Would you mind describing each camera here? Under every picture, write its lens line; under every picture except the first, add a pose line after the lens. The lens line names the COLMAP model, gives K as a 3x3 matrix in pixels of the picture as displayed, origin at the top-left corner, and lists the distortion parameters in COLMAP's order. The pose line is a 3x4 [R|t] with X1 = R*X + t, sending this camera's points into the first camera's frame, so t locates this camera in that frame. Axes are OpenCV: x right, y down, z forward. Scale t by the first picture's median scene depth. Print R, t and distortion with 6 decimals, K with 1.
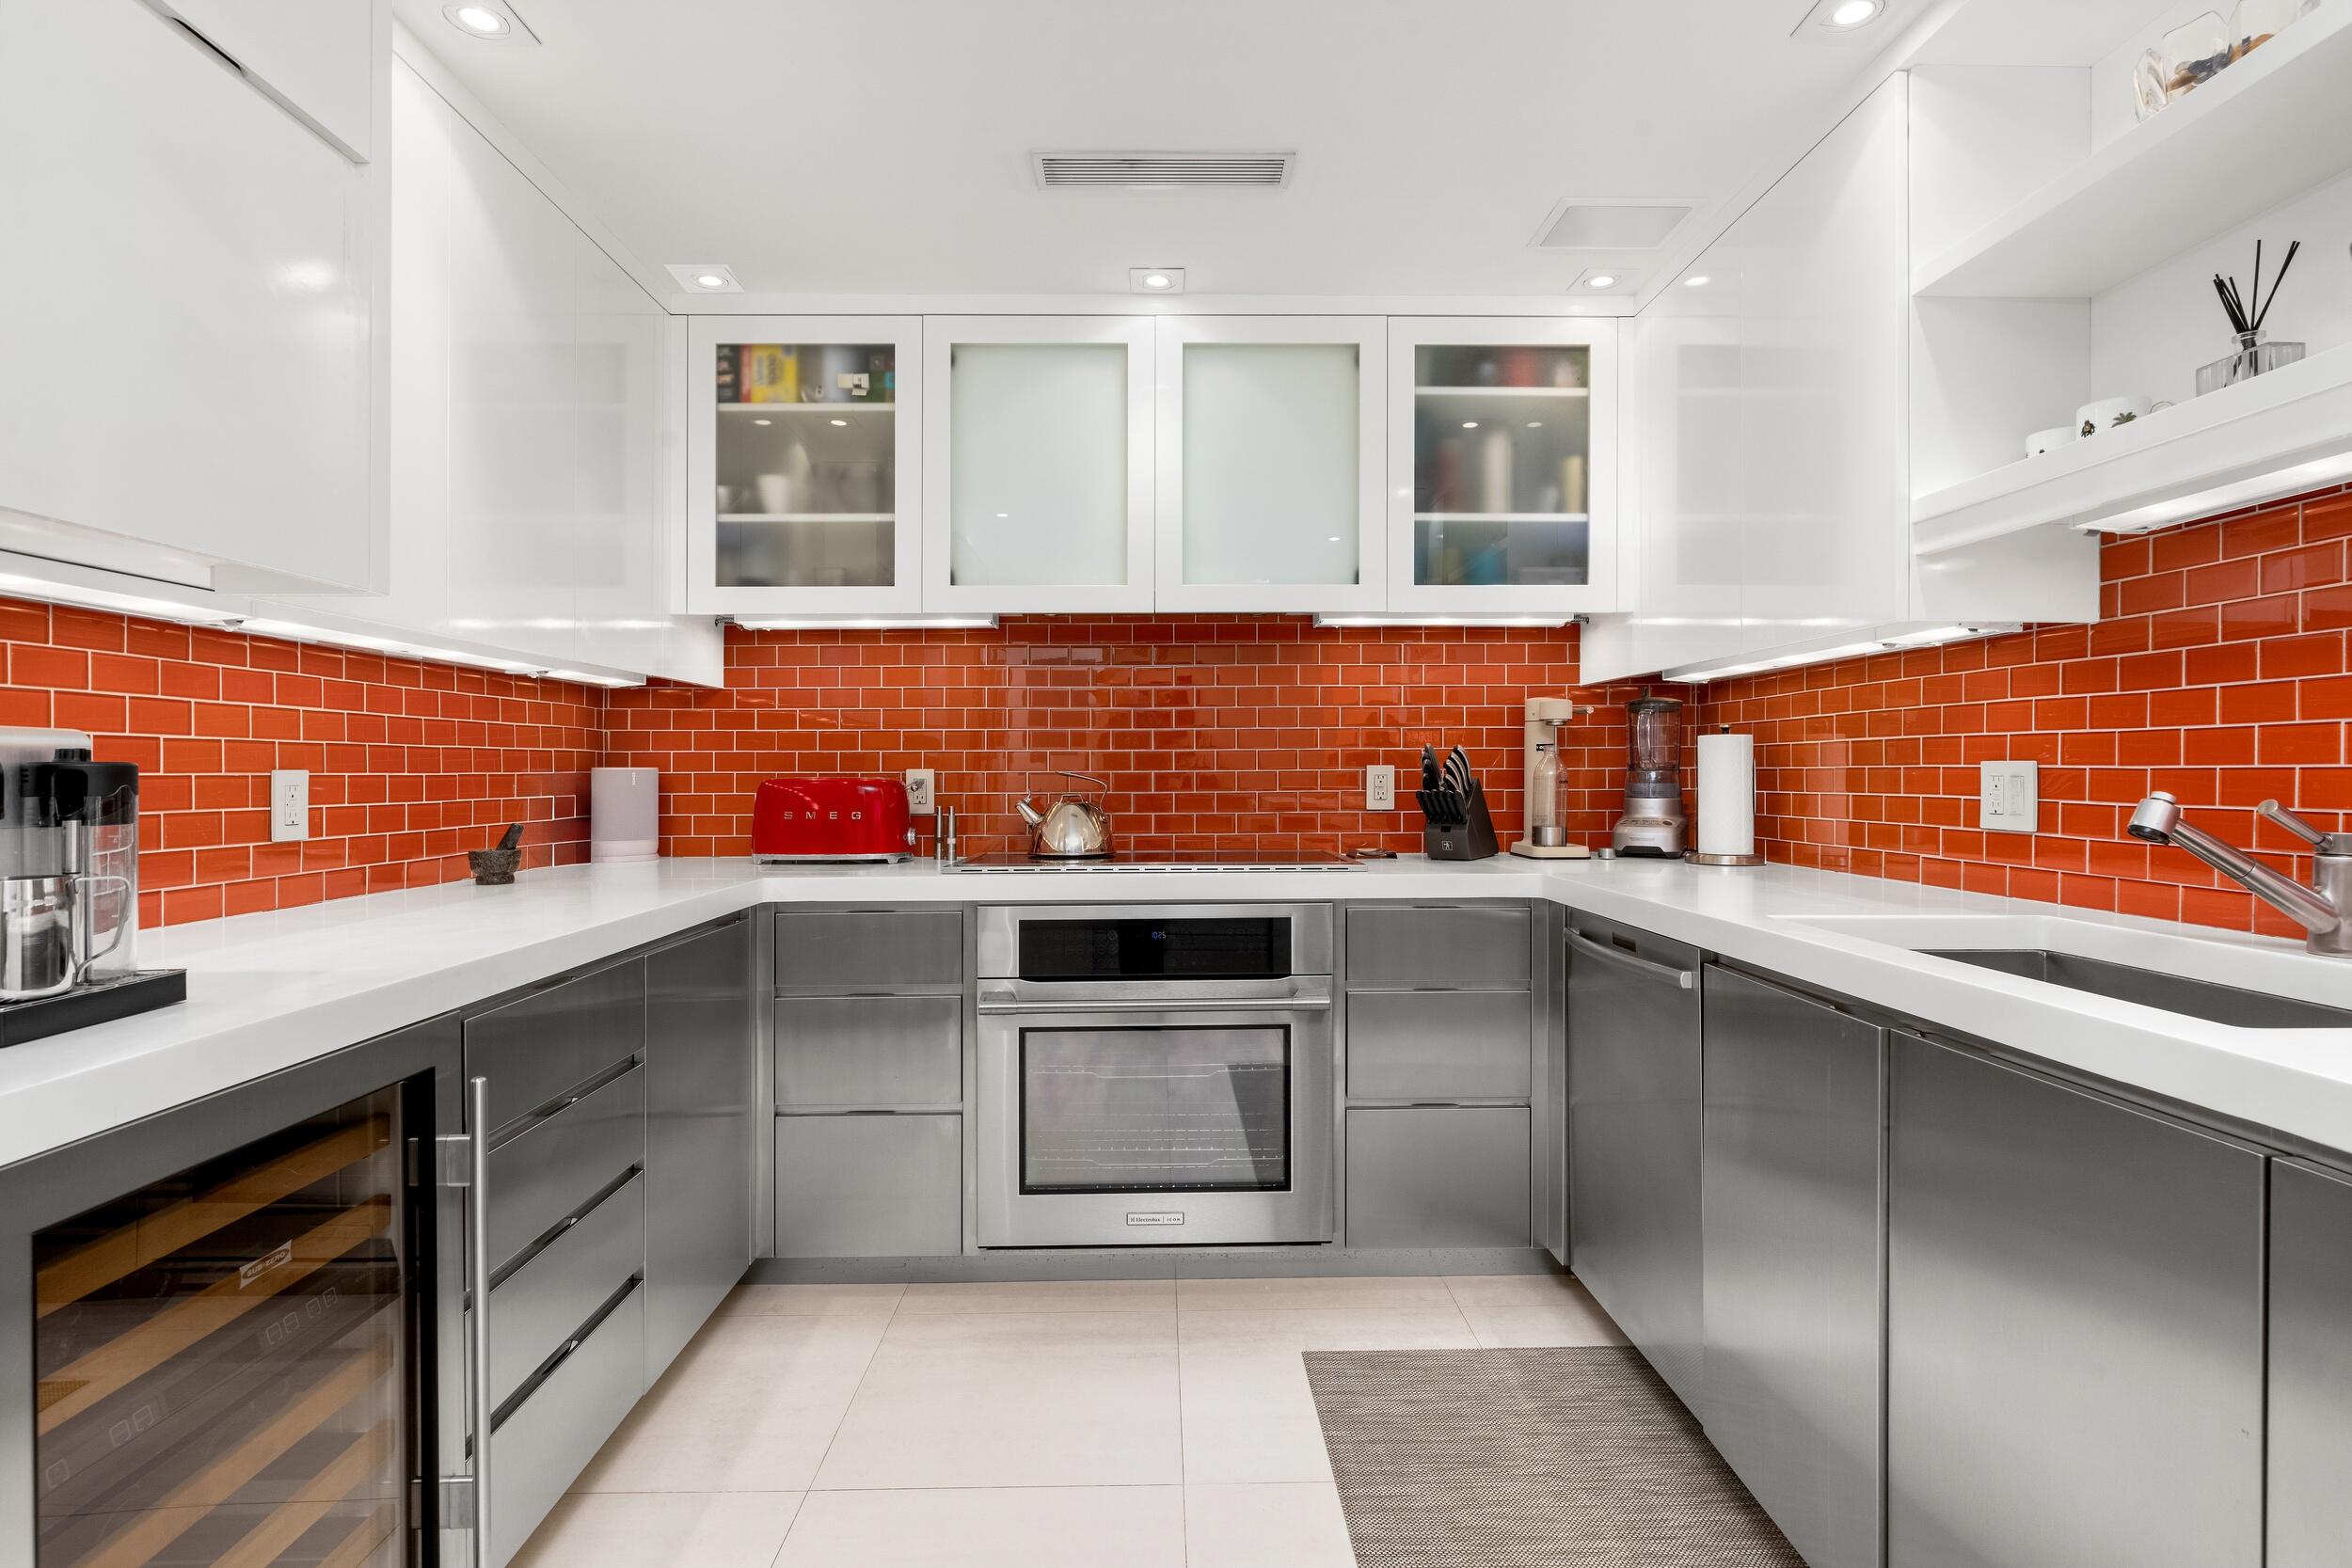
lens RADIAL K [[1144.3, 0, 1158.3], [0, 1144.3, 770.5], [0, 0, 1]] dist [-0.007791, -0.001286]
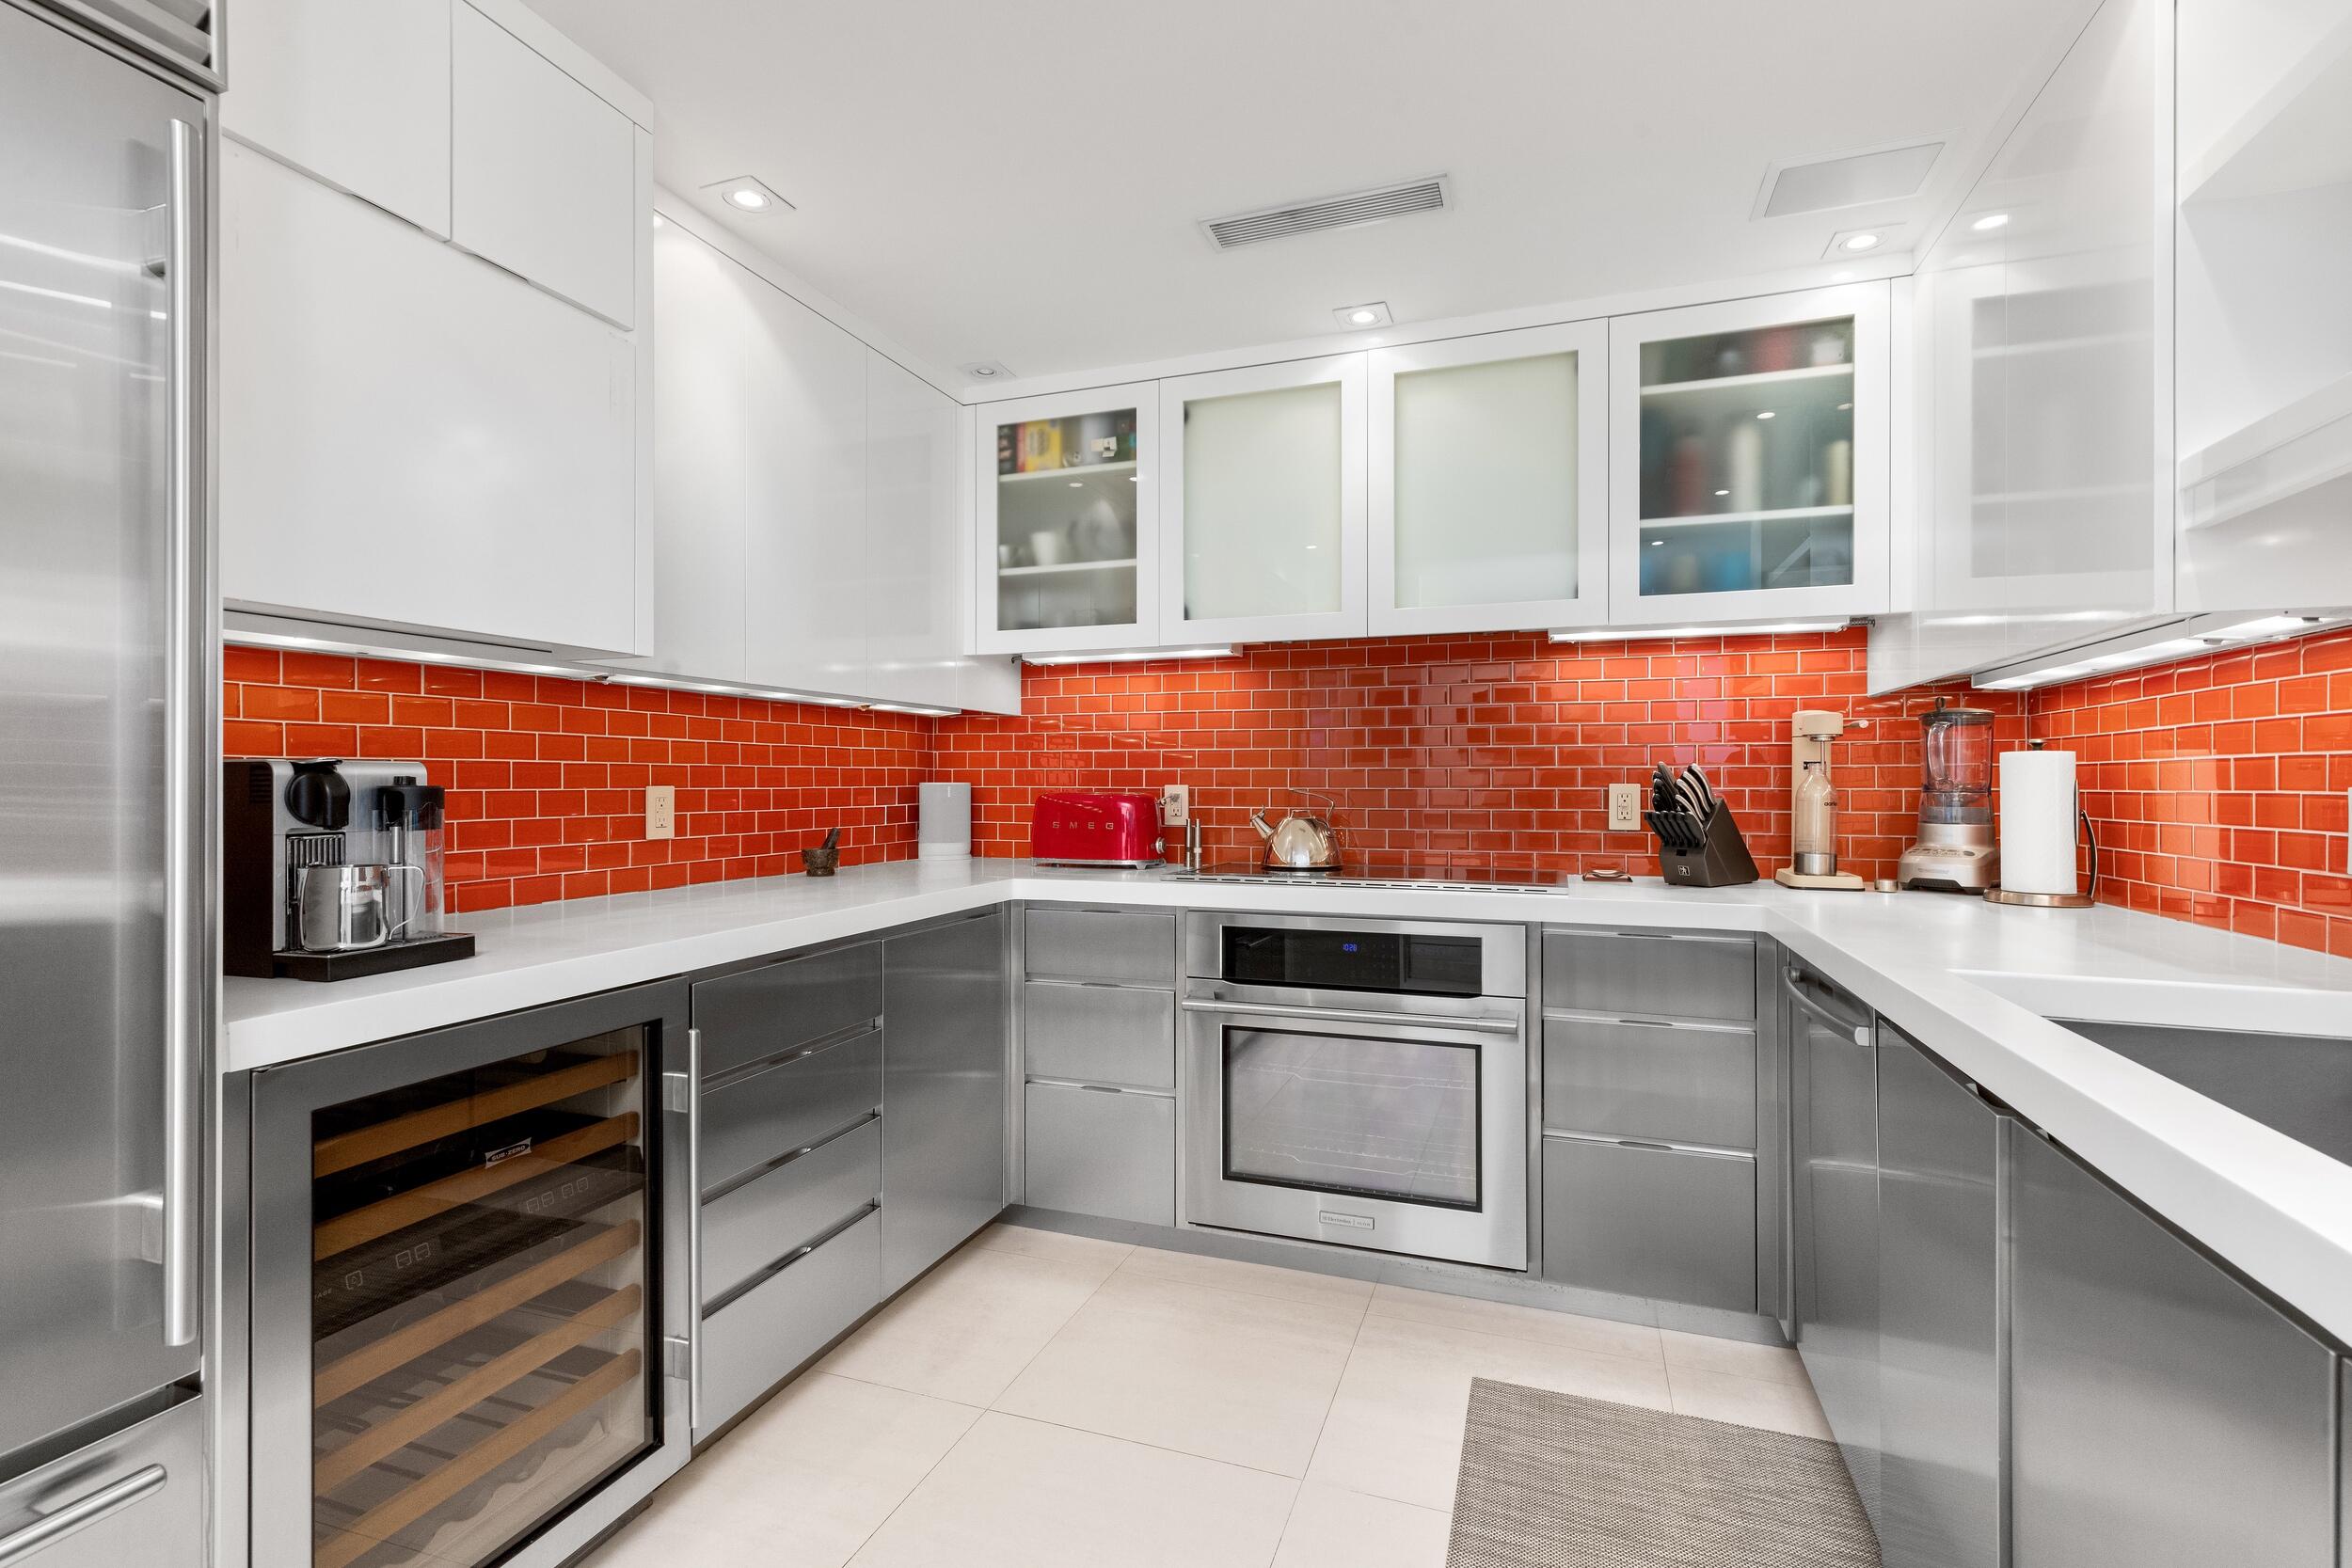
lens RADIAL K [[1061.5, 0, 1170.8], [0, 1061.5, 777.5], [0, 0, 1]] dist [0.003187, -0.000660]
pose [[0.935626, 0.003010, -0.352979, 0.170831], [-0.003824, 0.999991, -0.001609, -0.007809], [0.352971, 0.002855, 0.935630, 0.034669]]
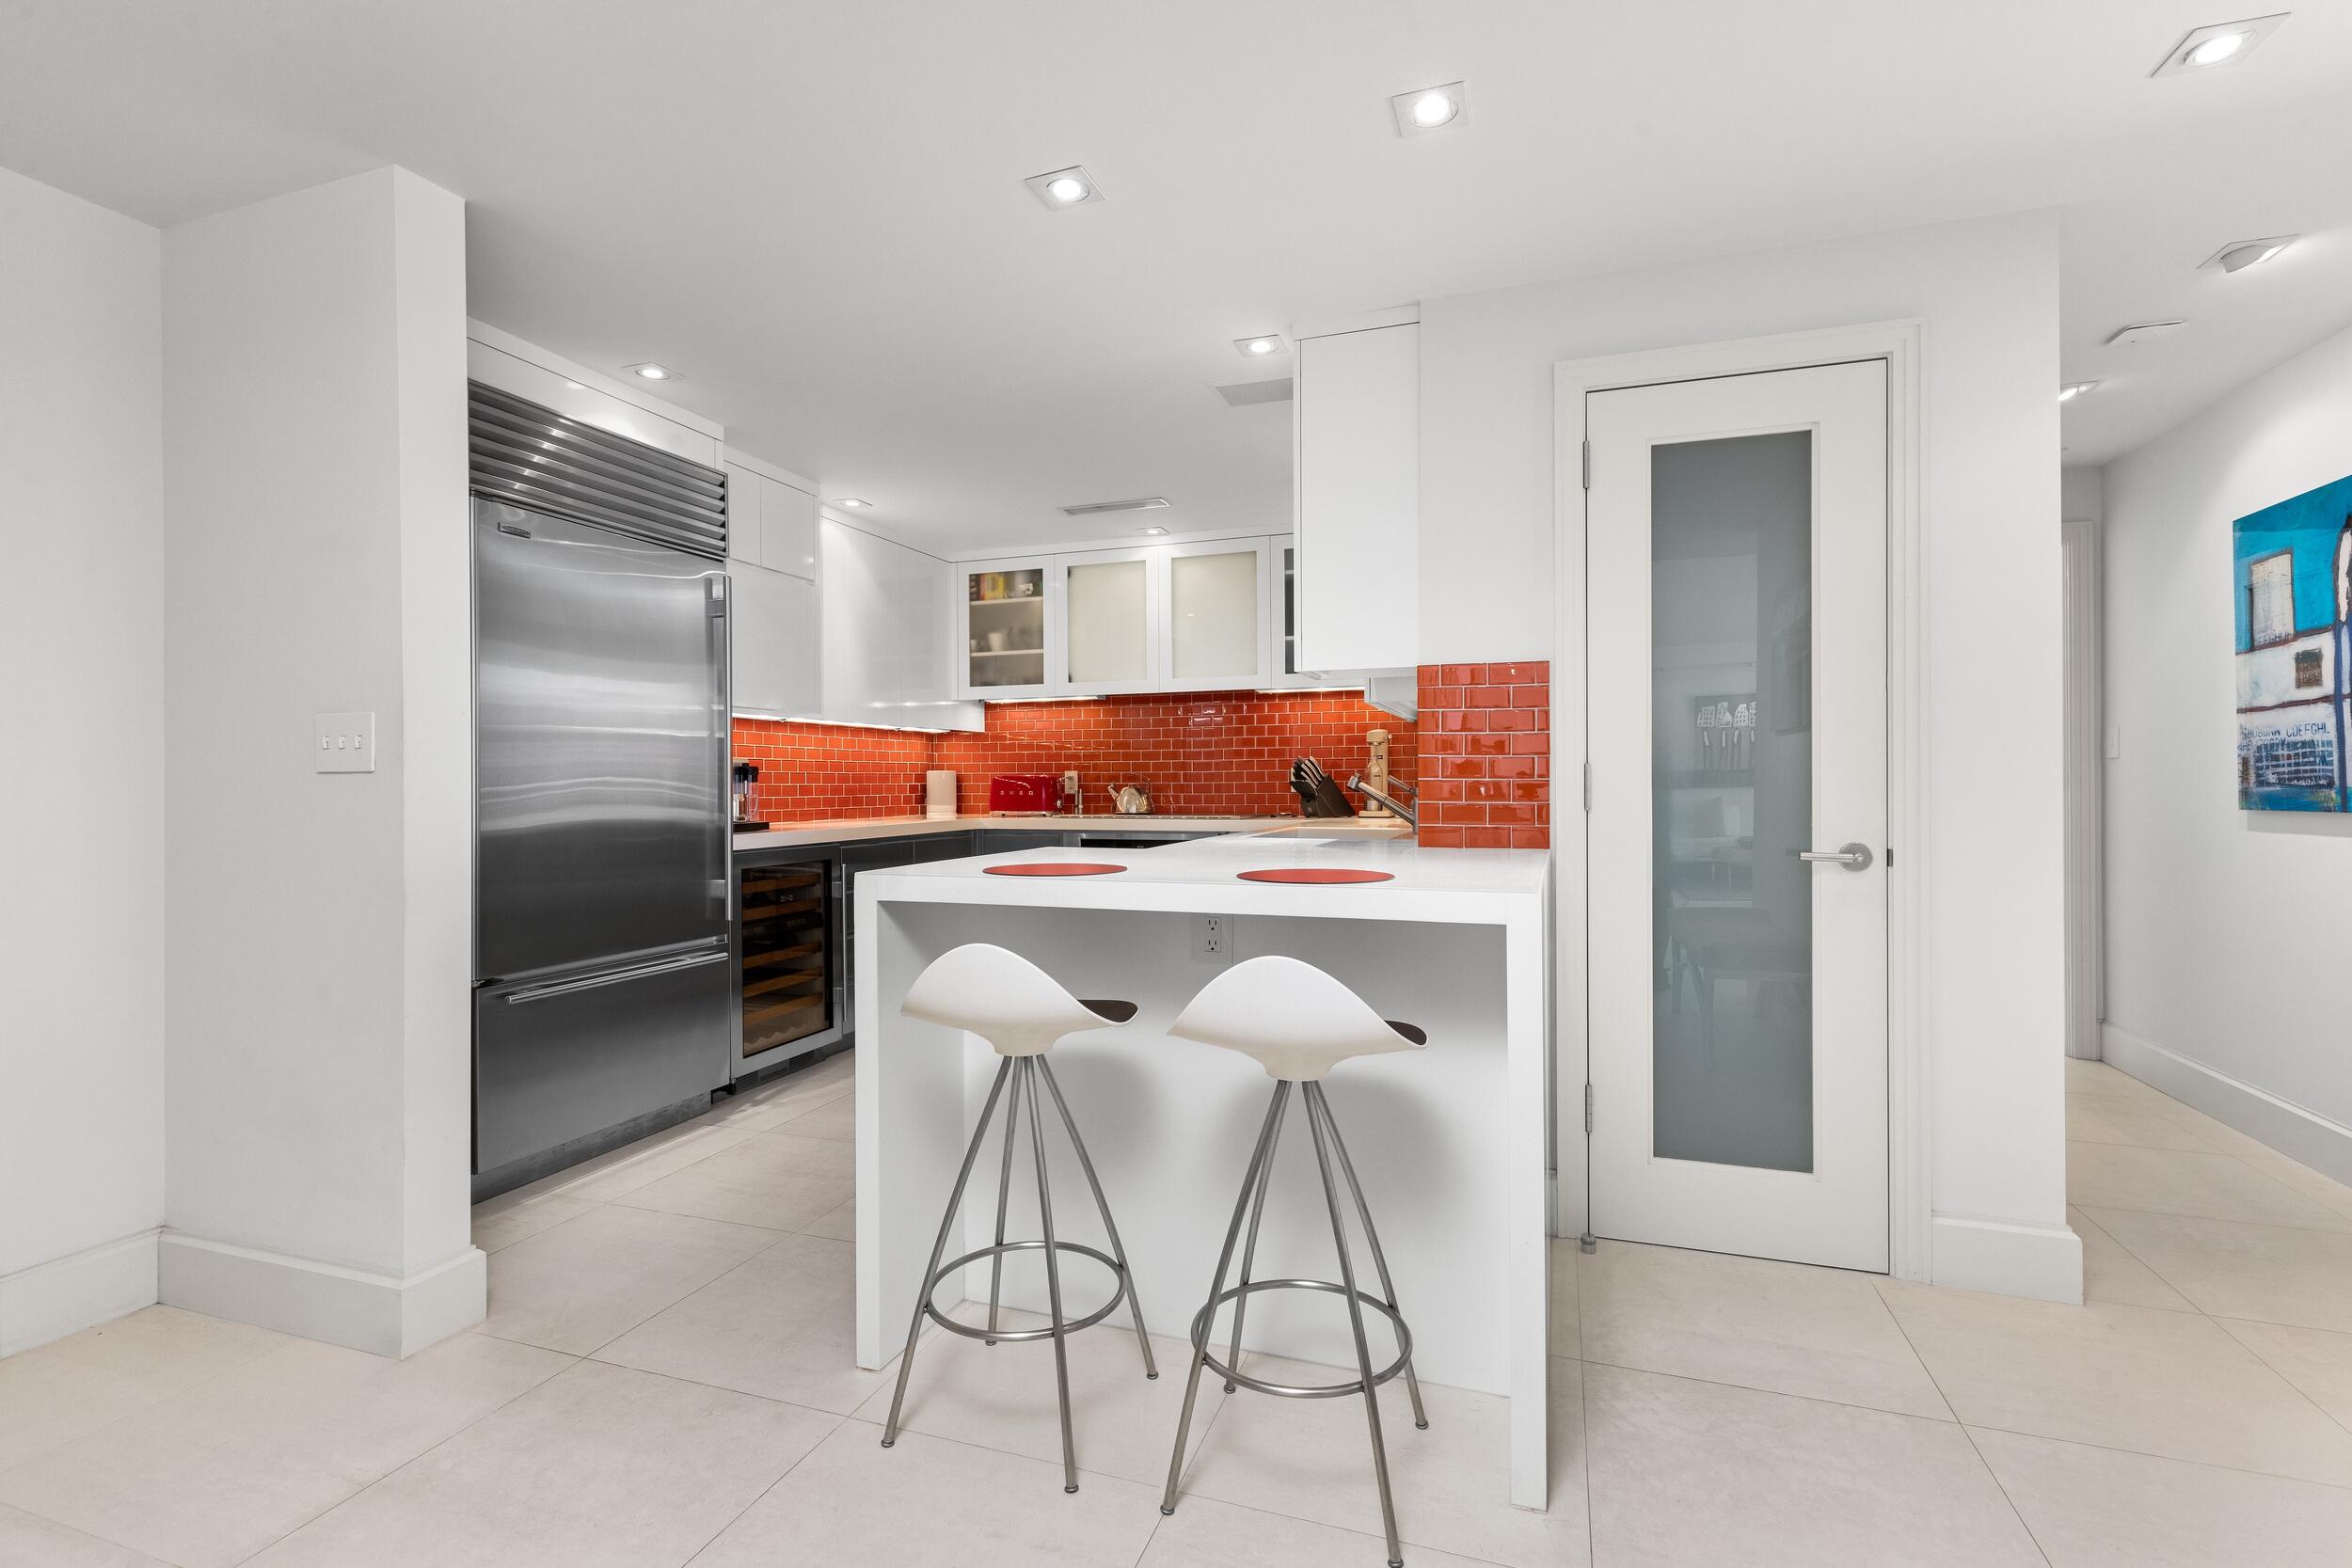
lens RADIAL K [[1061.5, 0, 1136.7], [0, 1061.5, 771.5], [0, 0, 1]] dist [0.003187, -0.000660]
pose [[0.928135, -0.005223, -0.372207, 0.657935], [0.001739, 0.999951, -0.009694, 0.019943], [0.372239, 0.008350, 0.928099, -0.752407]]
